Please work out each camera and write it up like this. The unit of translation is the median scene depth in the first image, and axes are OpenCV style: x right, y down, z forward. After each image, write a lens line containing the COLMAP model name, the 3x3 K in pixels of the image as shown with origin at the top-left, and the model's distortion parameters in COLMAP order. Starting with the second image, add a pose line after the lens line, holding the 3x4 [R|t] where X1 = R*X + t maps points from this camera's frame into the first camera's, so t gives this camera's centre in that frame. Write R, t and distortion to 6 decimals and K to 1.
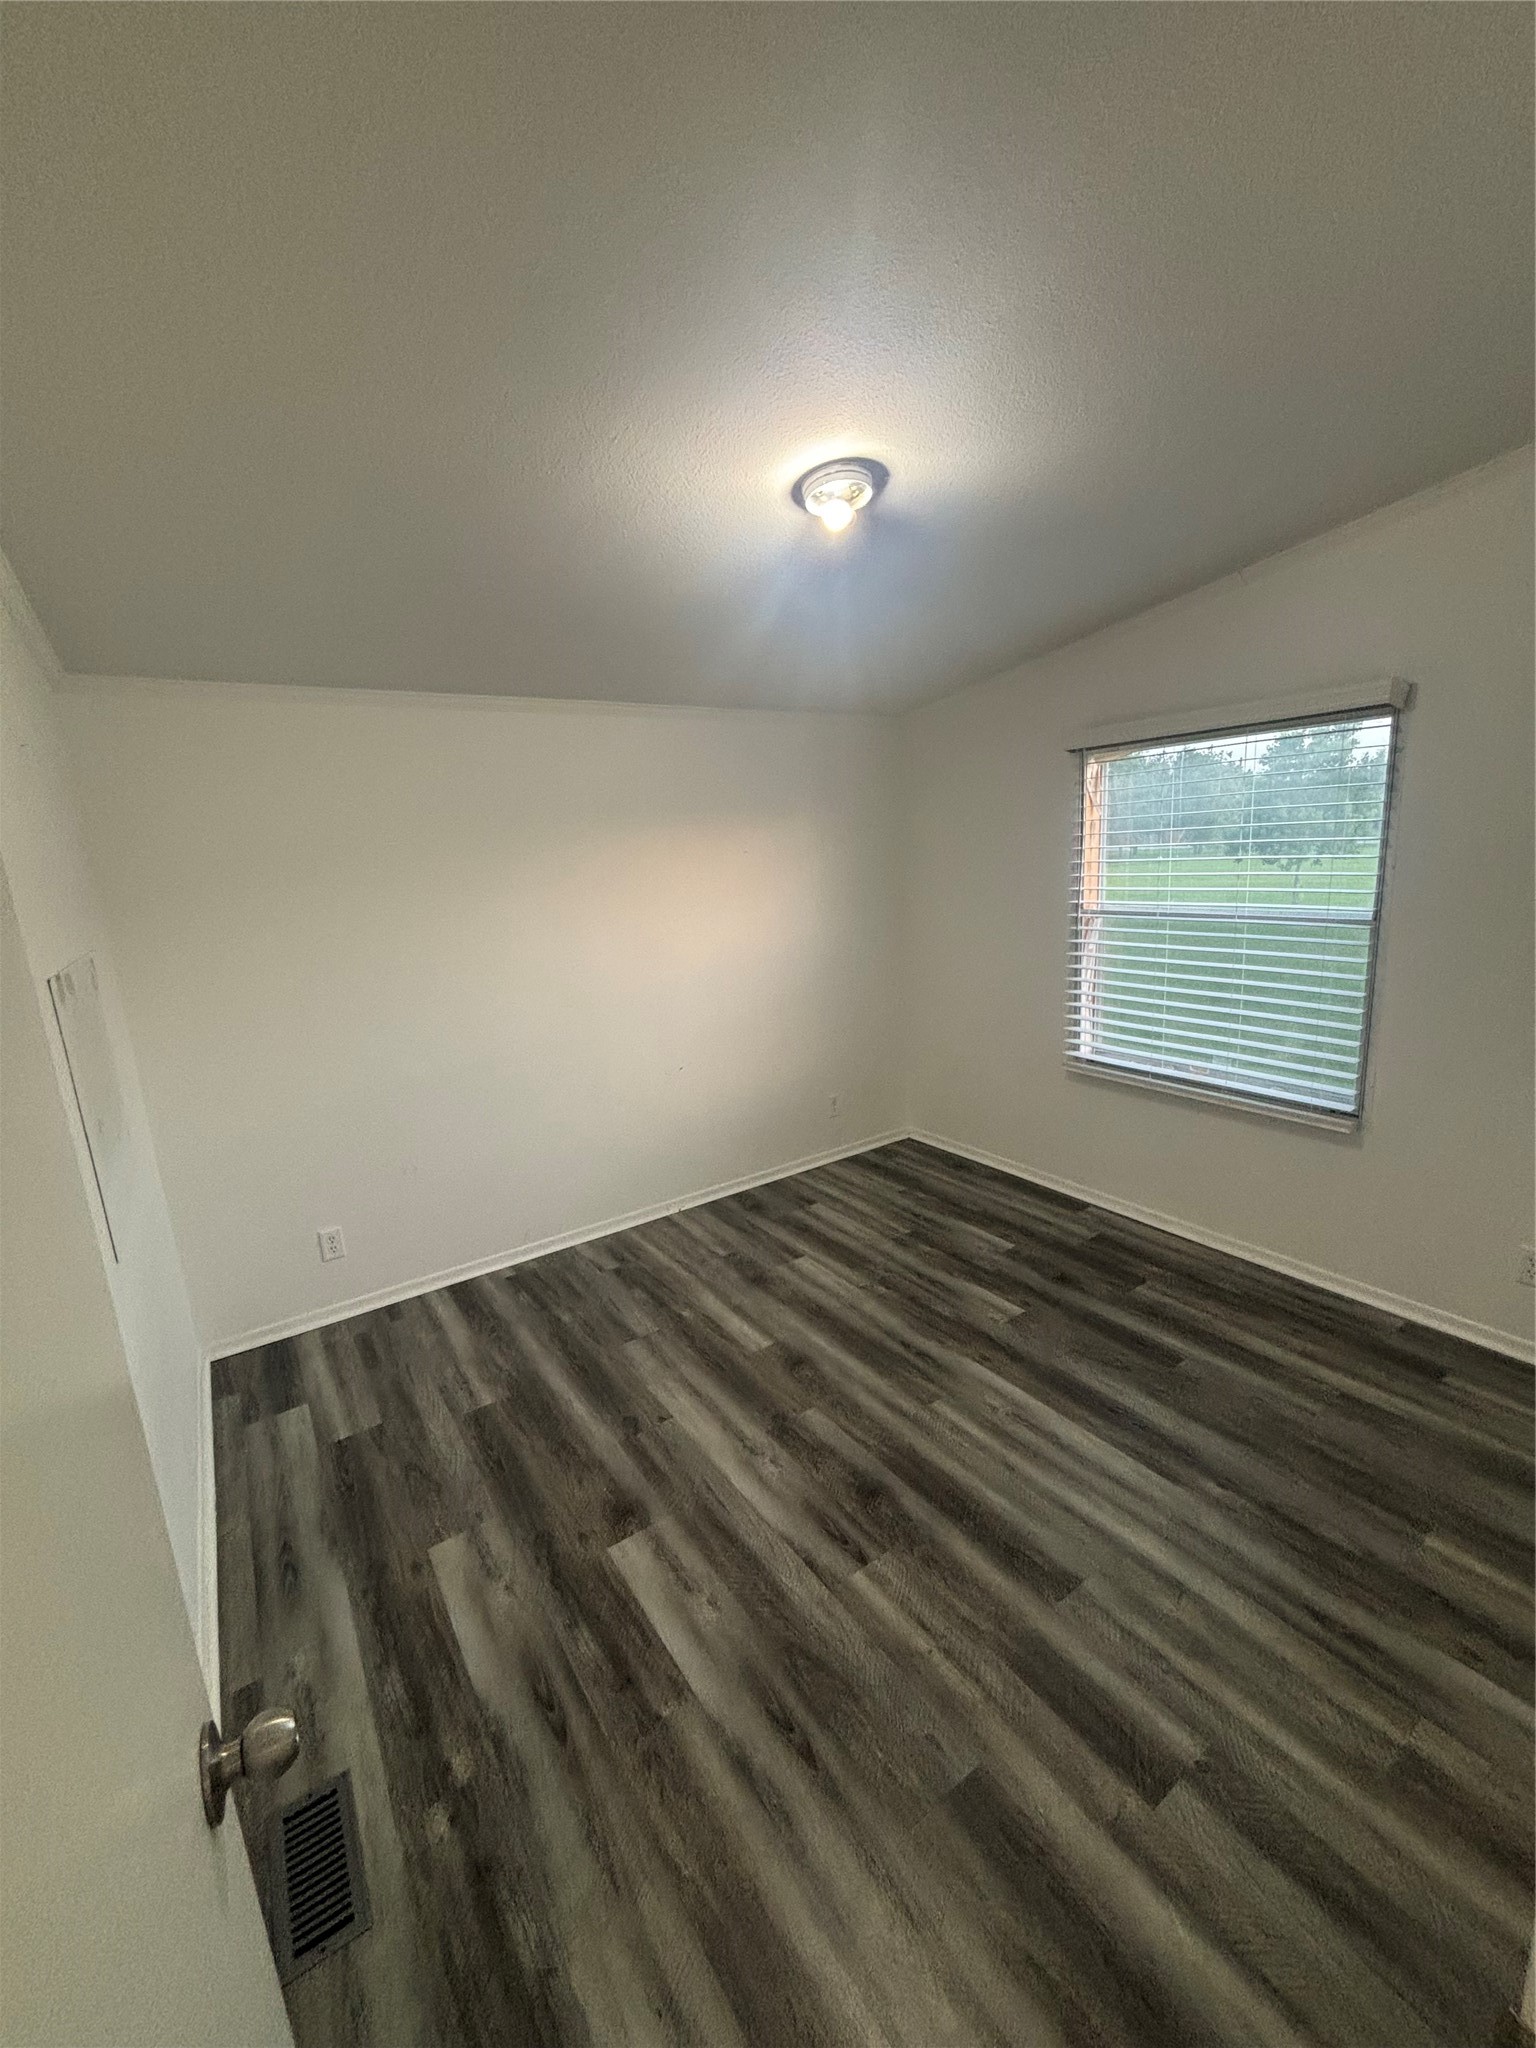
lens RADIAL K [[828.8, 0, 768.0], [0, 828.8, 1024.0], [0, 0, 1]] dist [0.005023, -0.000220]
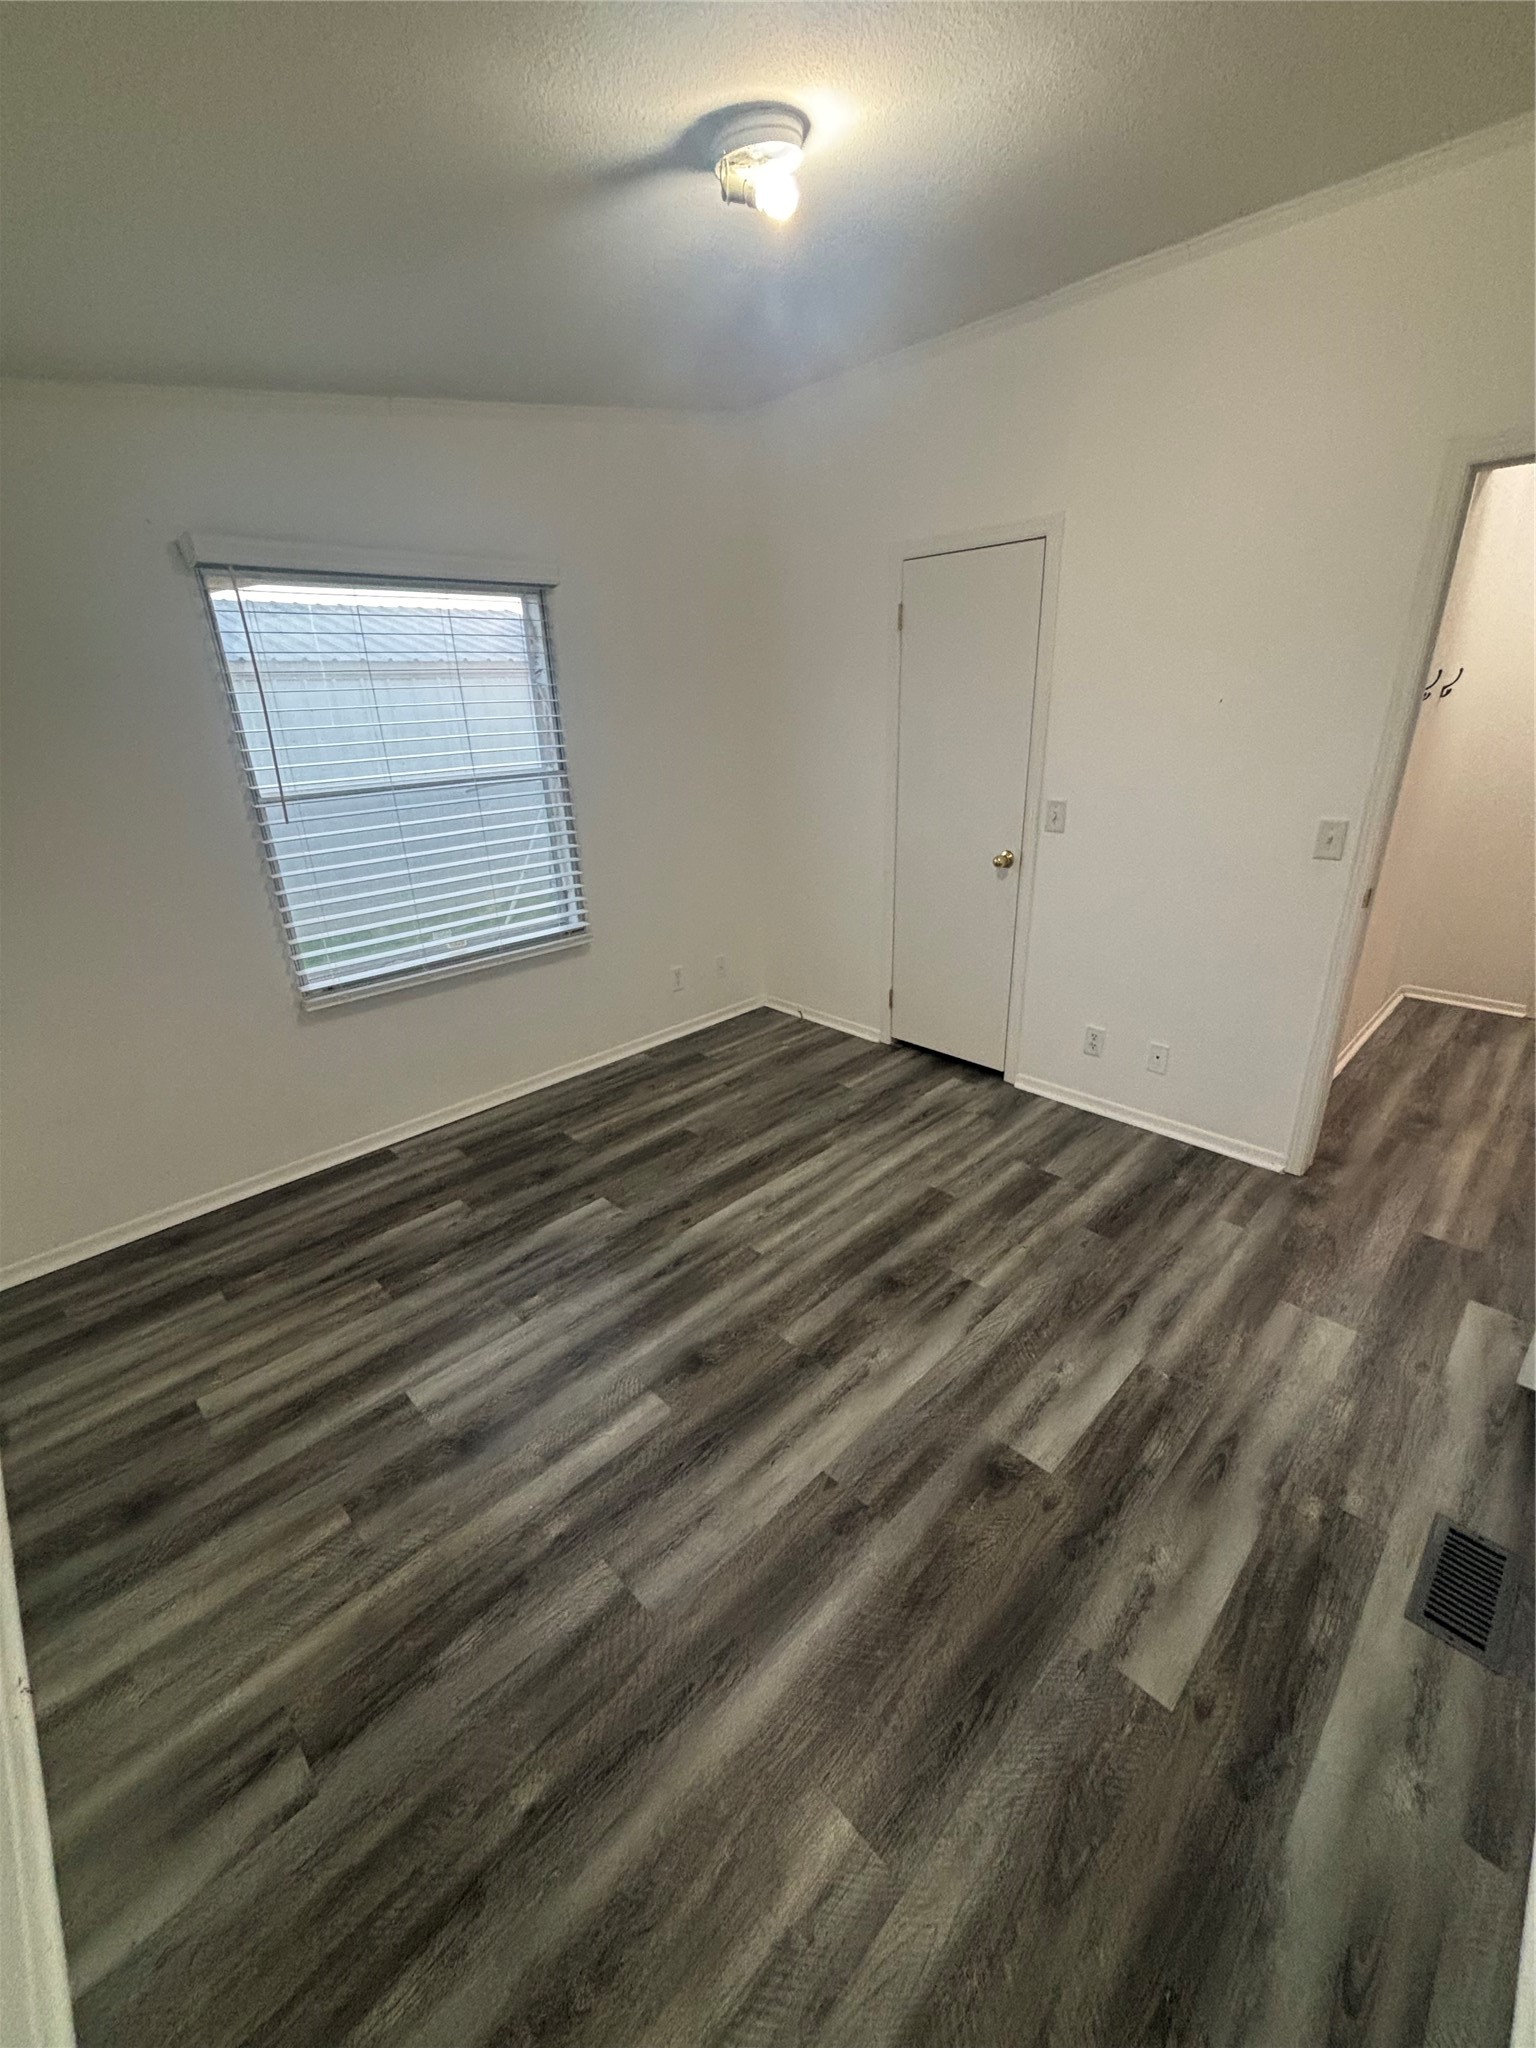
lens RADIAL K [[828.8, 0, 768.0], [0, 828.8, 1024.0], [0, 0, 1]] dist [0.005023, -0.000220]
pose [[-0.173702, -0.309849, 0.934784, -0.665218], [0.250654, 0.904043, 0.346236, -0.144517], [-0.952366, 0.294449, -0.079369, 0.989256]]
